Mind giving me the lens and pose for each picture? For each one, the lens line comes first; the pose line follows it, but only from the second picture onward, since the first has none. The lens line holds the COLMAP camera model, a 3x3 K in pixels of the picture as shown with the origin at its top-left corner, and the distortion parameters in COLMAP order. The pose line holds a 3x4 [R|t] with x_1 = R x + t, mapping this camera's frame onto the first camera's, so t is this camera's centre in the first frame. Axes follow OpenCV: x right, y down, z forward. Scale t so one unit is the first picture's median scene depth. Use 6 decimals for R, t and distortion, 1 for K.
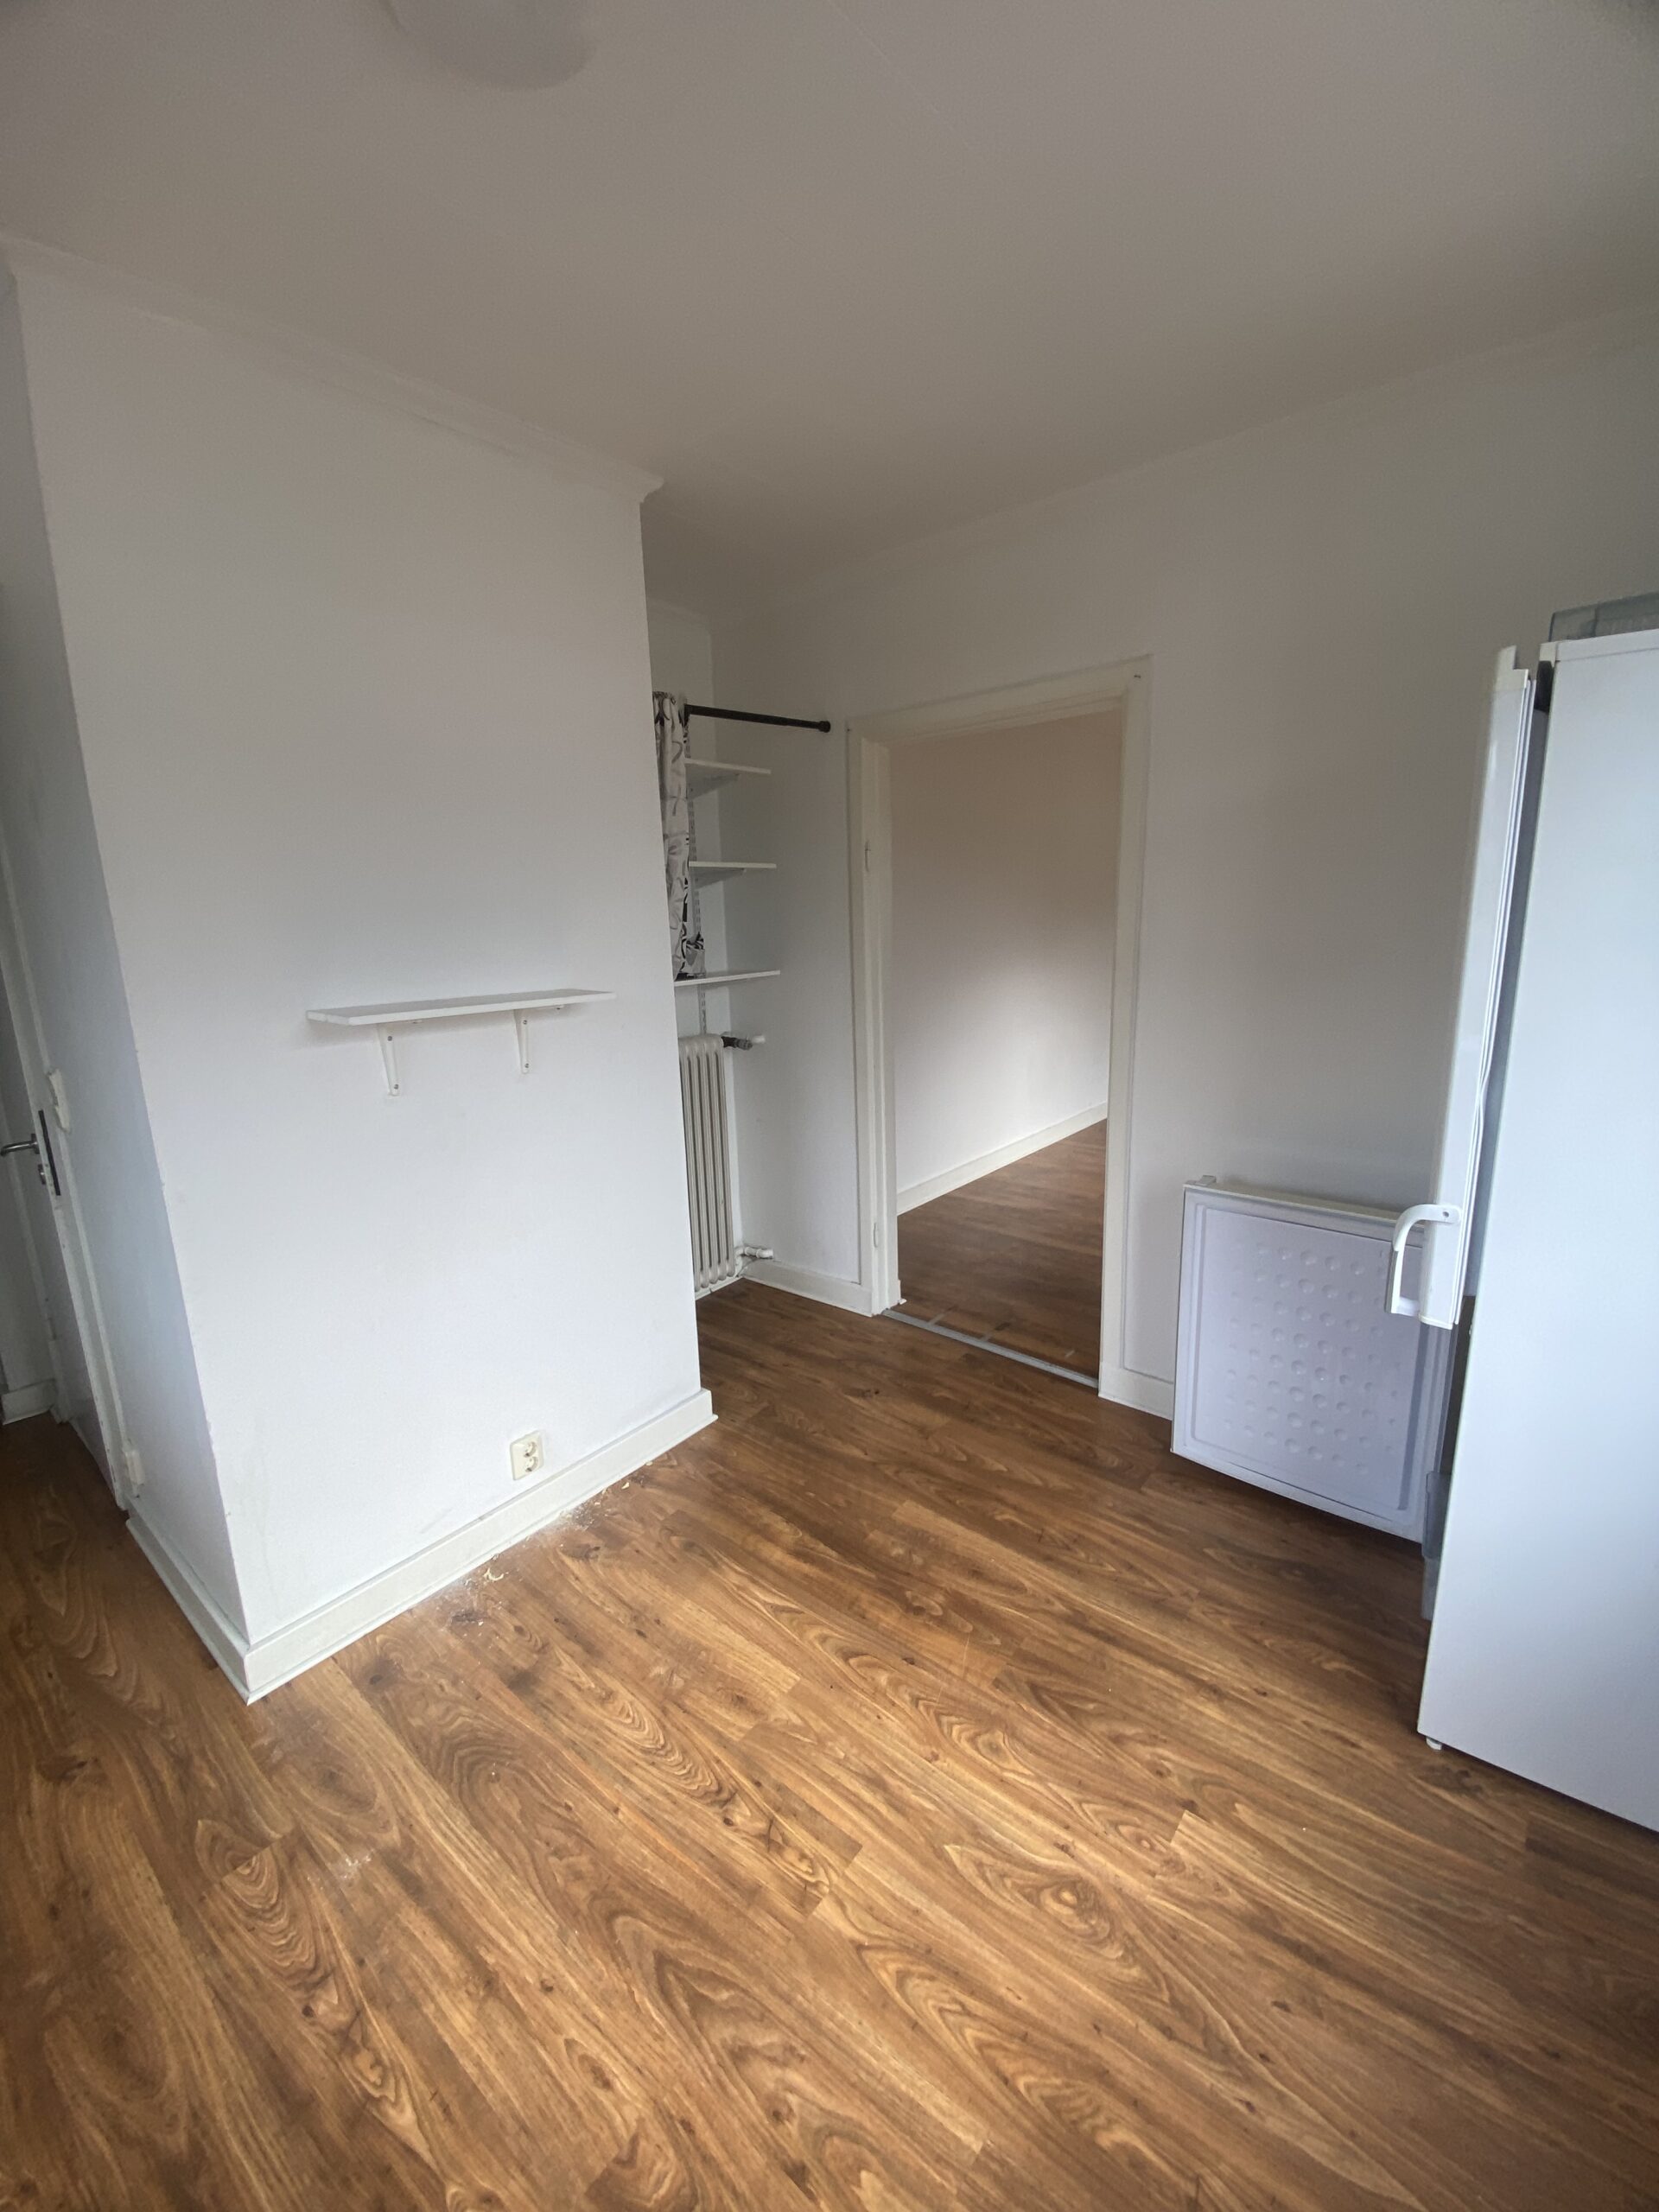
lens RADIAL K [[891.3, 0, 829.5], [0, 891.3, 1106.0], [0, 0, 1]] dist [0.017769, -0.019256]
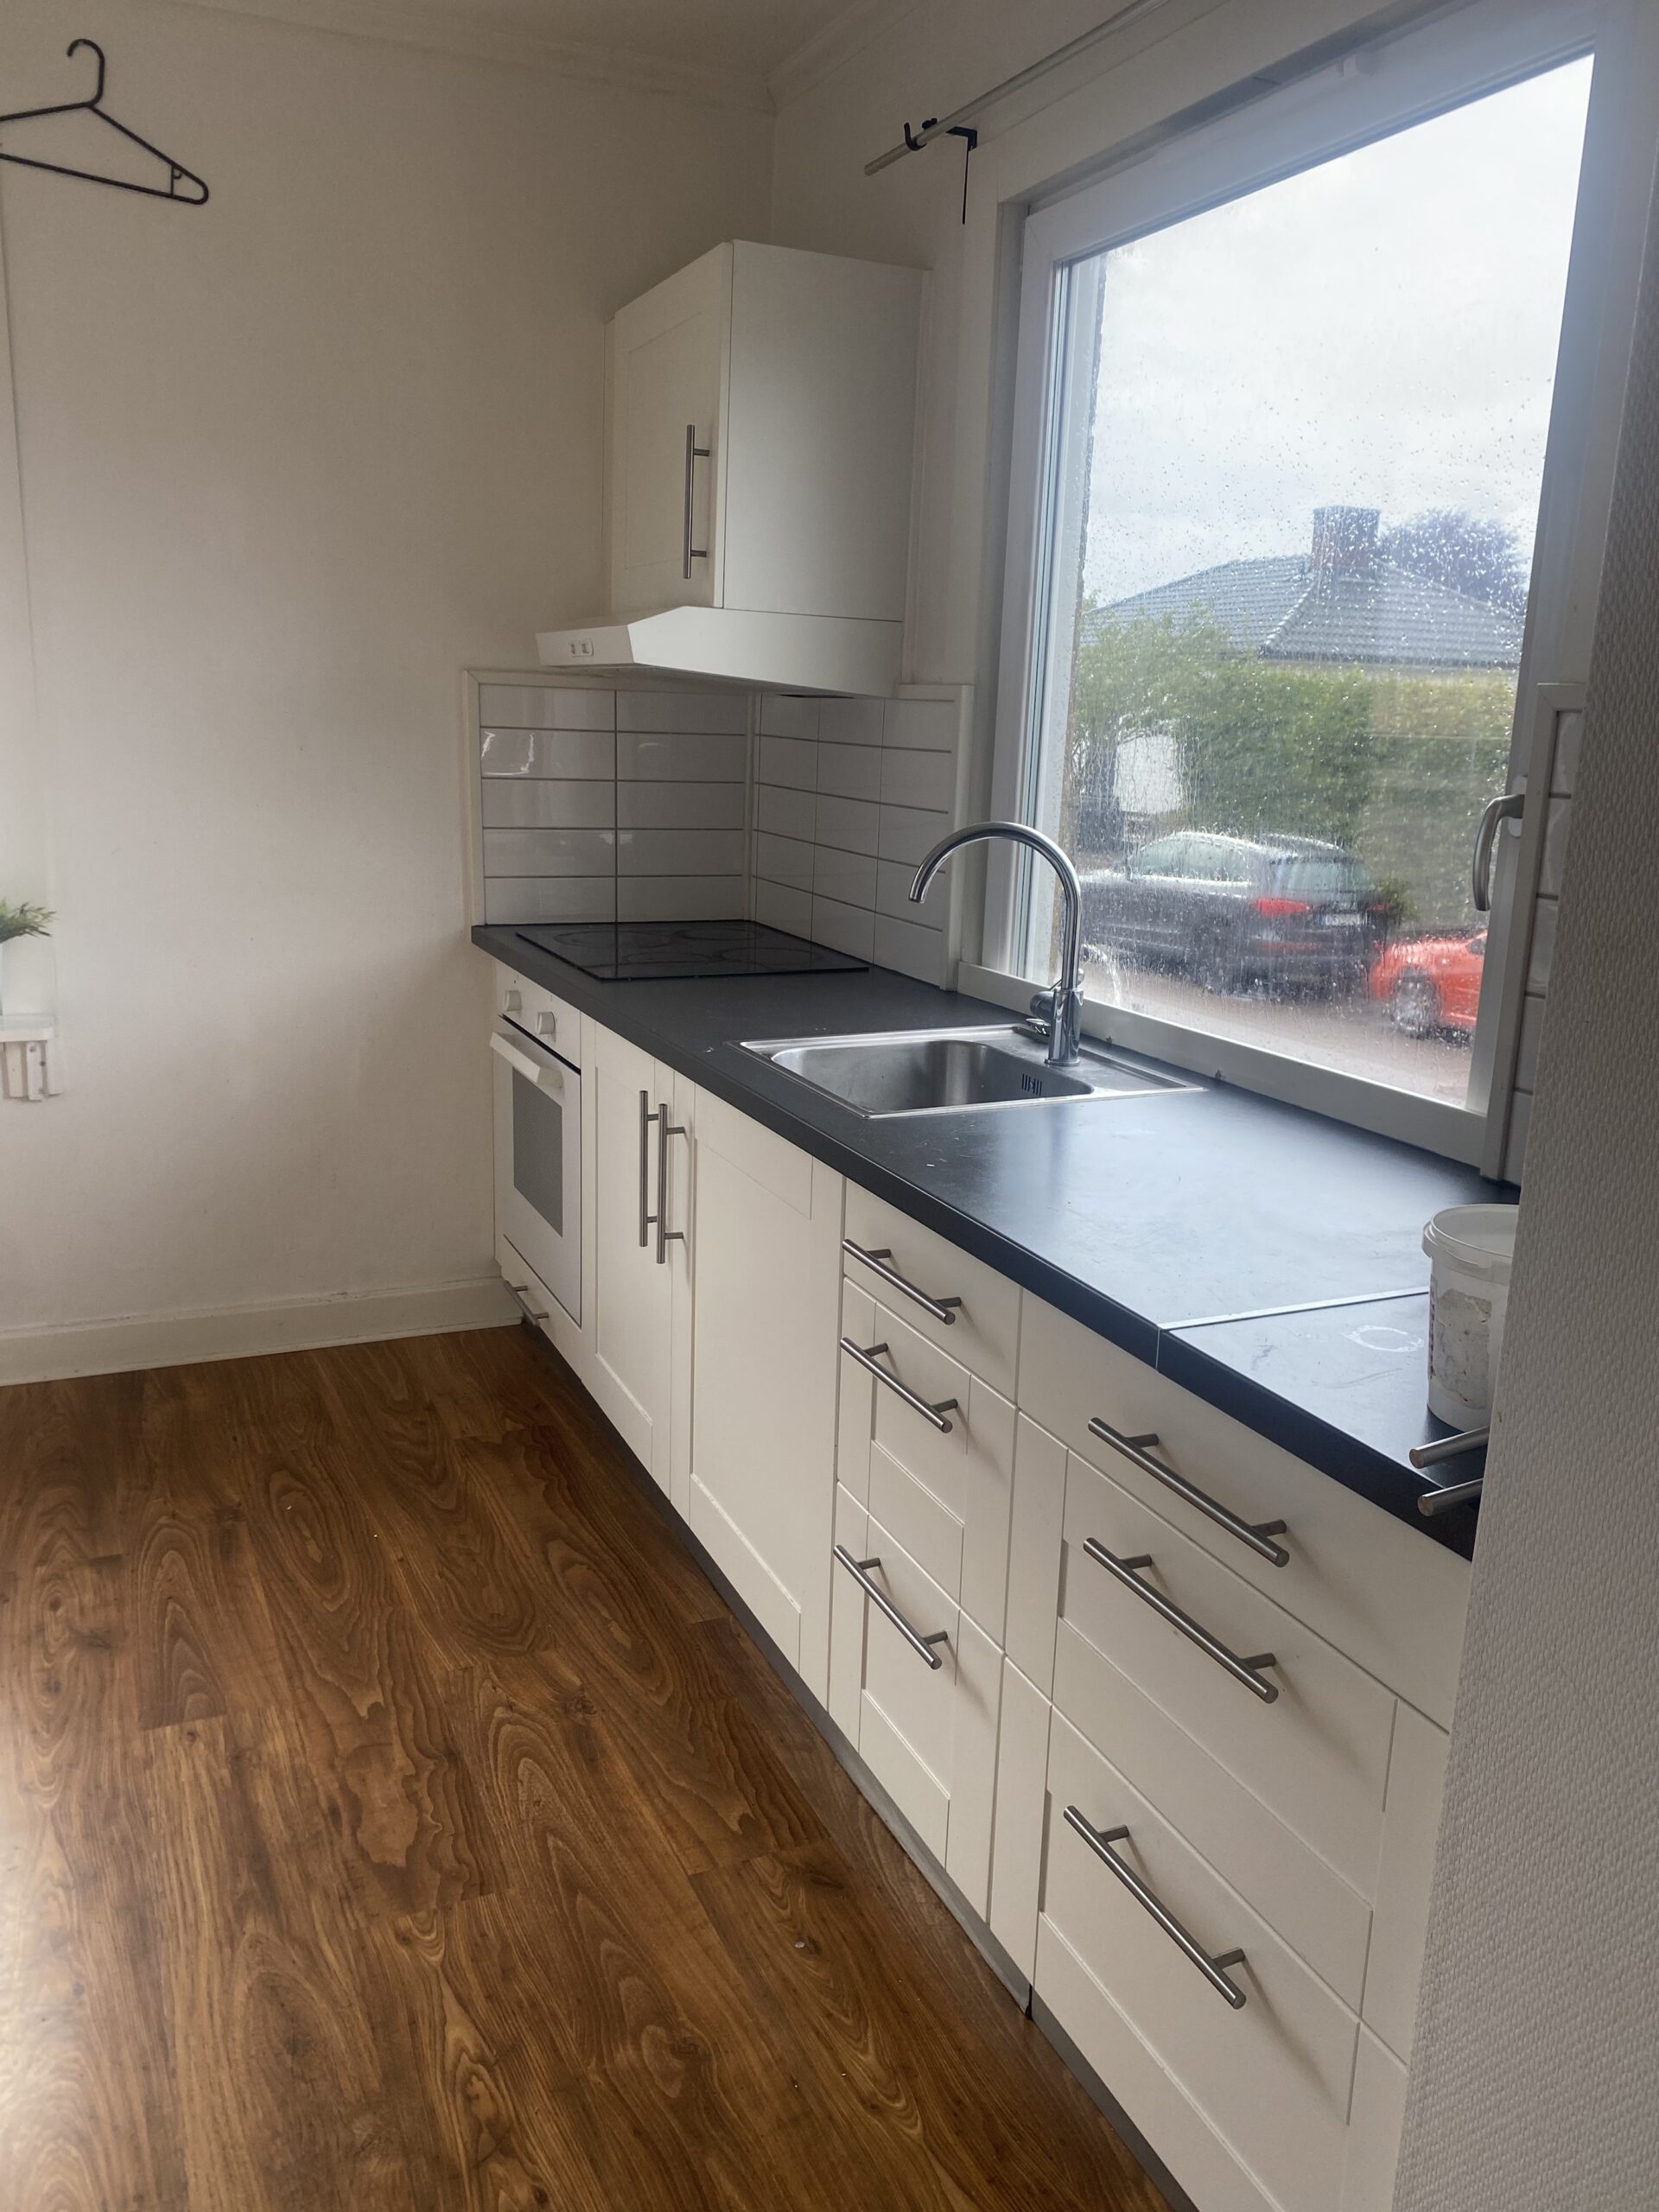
lens RADIAL K [[1696.9, 0, 824.8], [0, 1696.9, 1080.7], [0, 0, 1]] dist [0.029296, -0.012048]
pose [[-0.900636, -0.099780, 0.422965, -1.506644], [0.080864, 0.917808, 0.388703, -0.186199], [-0.426985, 0.384282, -0.818542, 1.432561]]
